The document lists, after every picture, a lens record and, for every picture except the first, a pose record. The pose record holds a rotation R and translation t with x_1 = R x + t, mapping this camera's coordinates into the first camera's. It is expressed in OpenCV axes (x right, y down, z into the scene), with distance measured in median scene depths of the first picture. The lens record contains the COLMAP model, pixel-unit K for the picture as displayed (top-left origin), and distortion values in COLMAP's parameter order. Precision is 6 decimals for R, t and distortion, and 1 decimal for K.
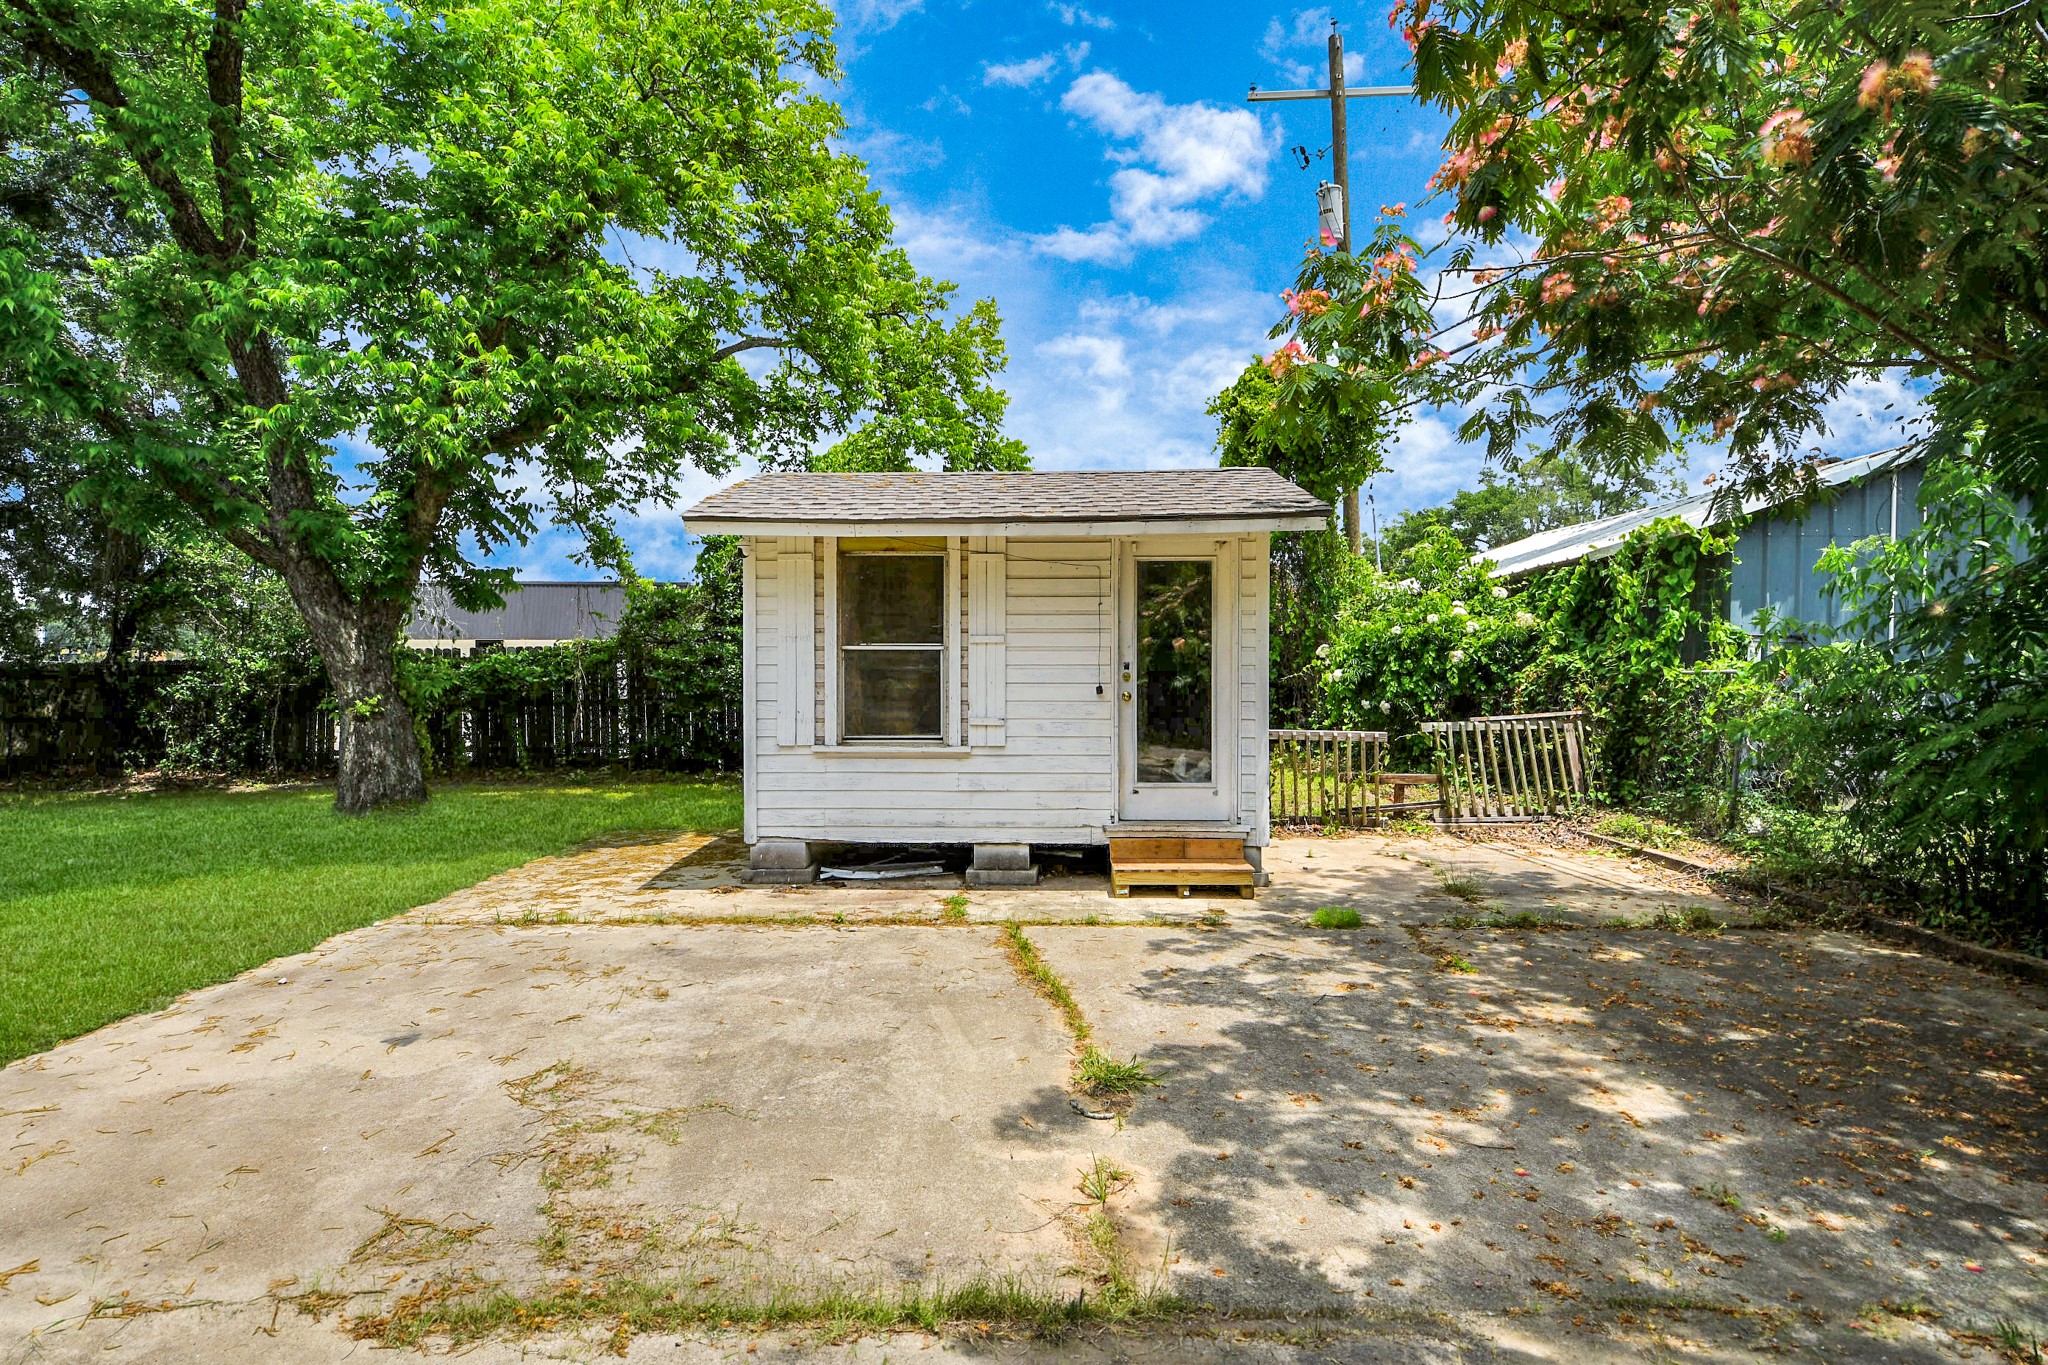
lens RADIAL K [[1013.4, 0, 1024.0], [0, 1013.4, 682.5], [0, 0, 1]] dist [-0.001374, -0.001031]
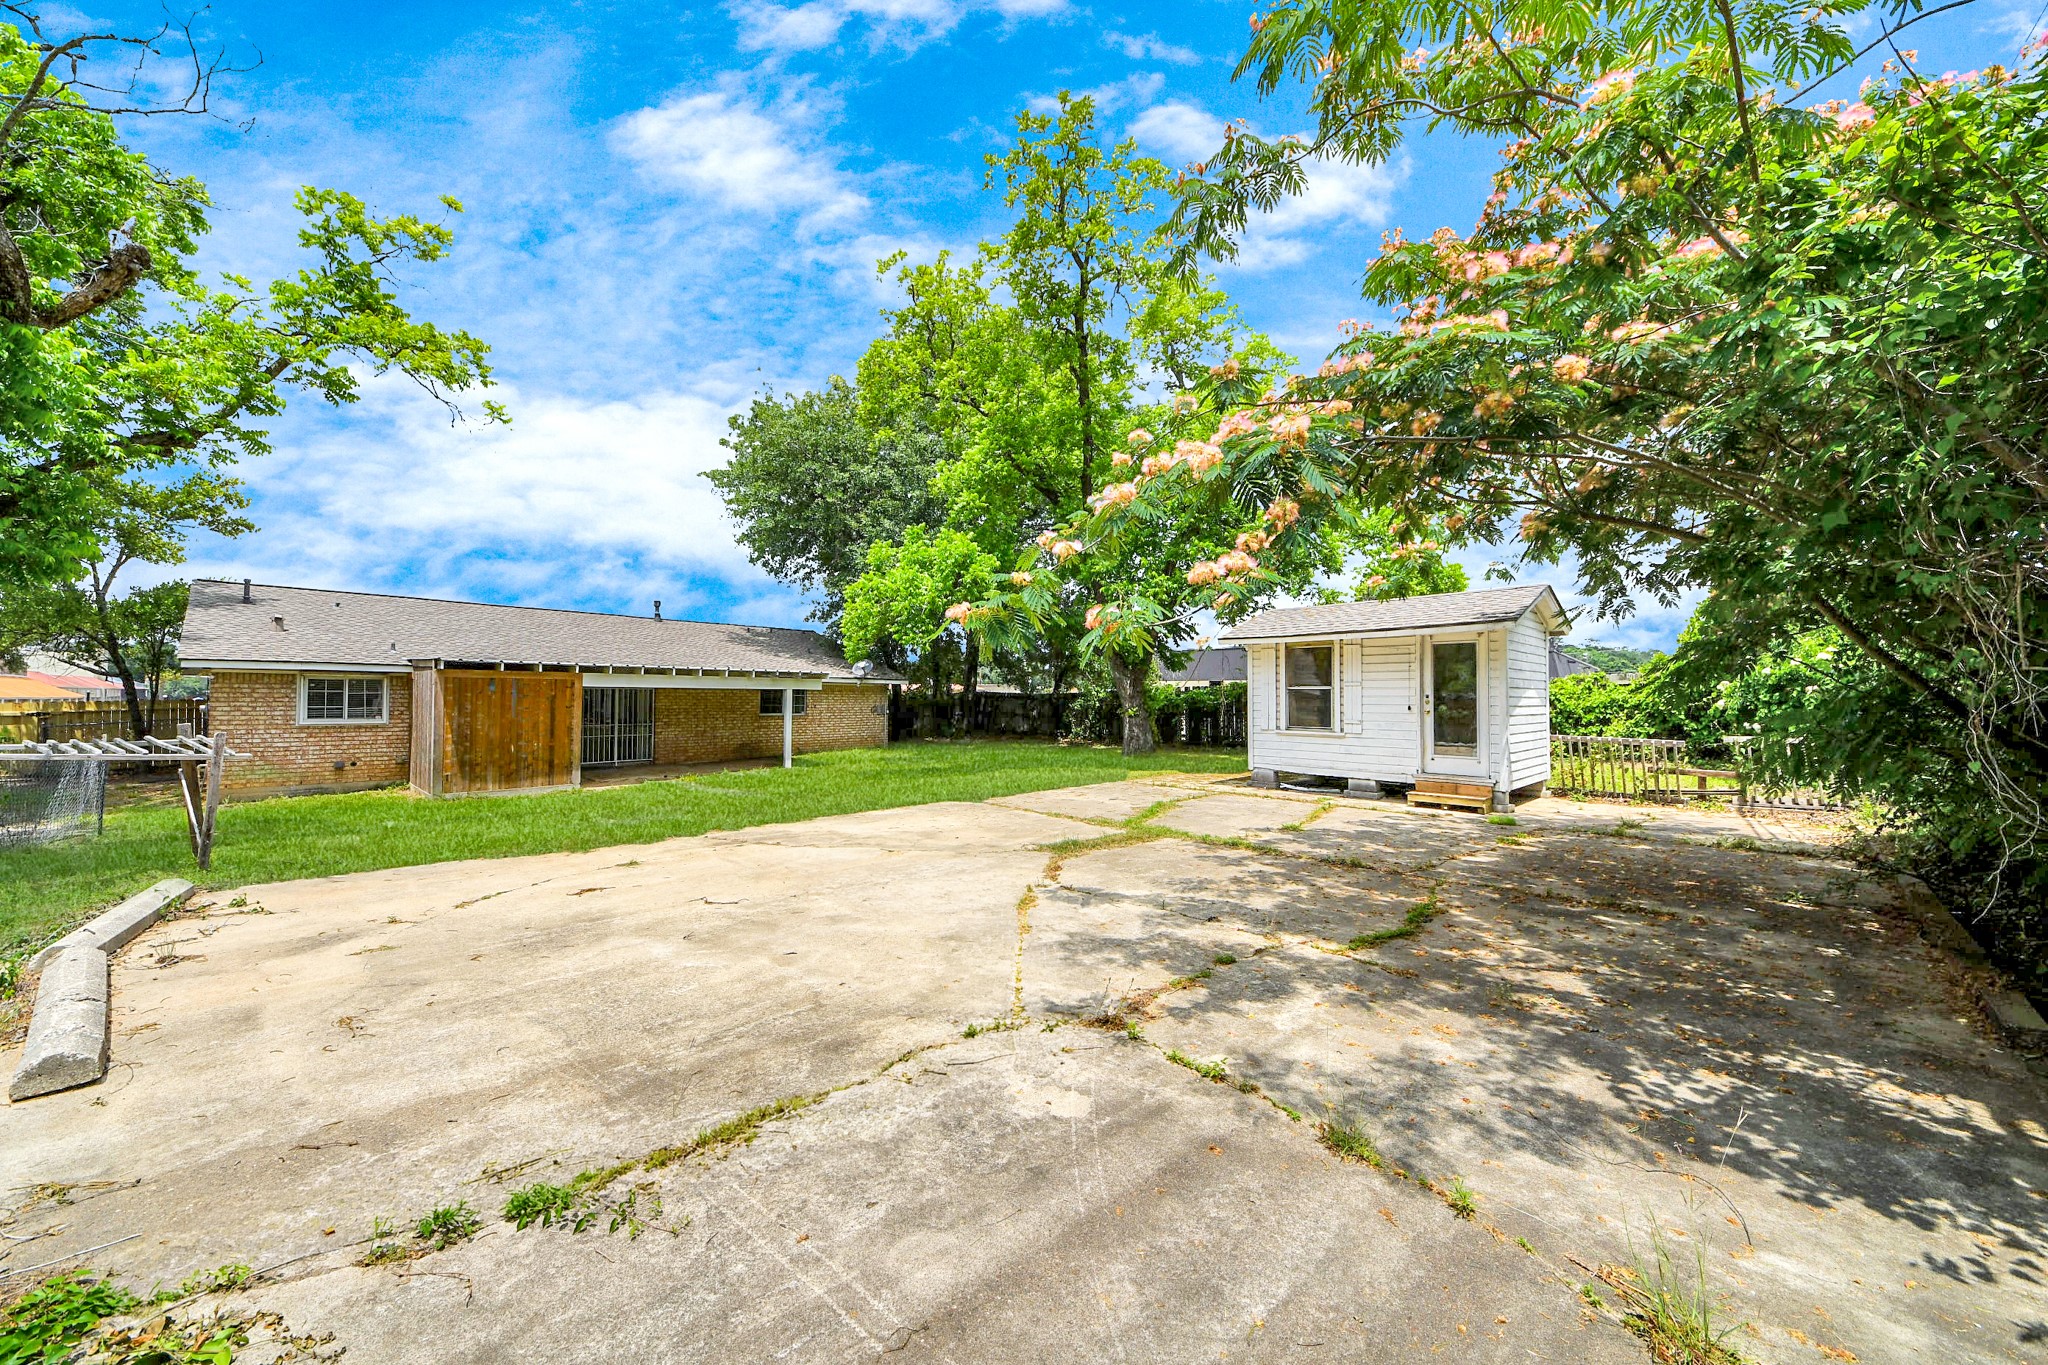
lens RADIAL K [[733.2, 0, 1014.4], [0, 733.2, 688.8], [0, 0, 1]] dist [0.050896, -0.028760]
pose [[0.704209, -0.004332, -0.709980, 0.395924], [-0.013012, 0.999735, -0.019005, 0.005087], [0.709874, 0.022622, 0.703966, -0.436587]]
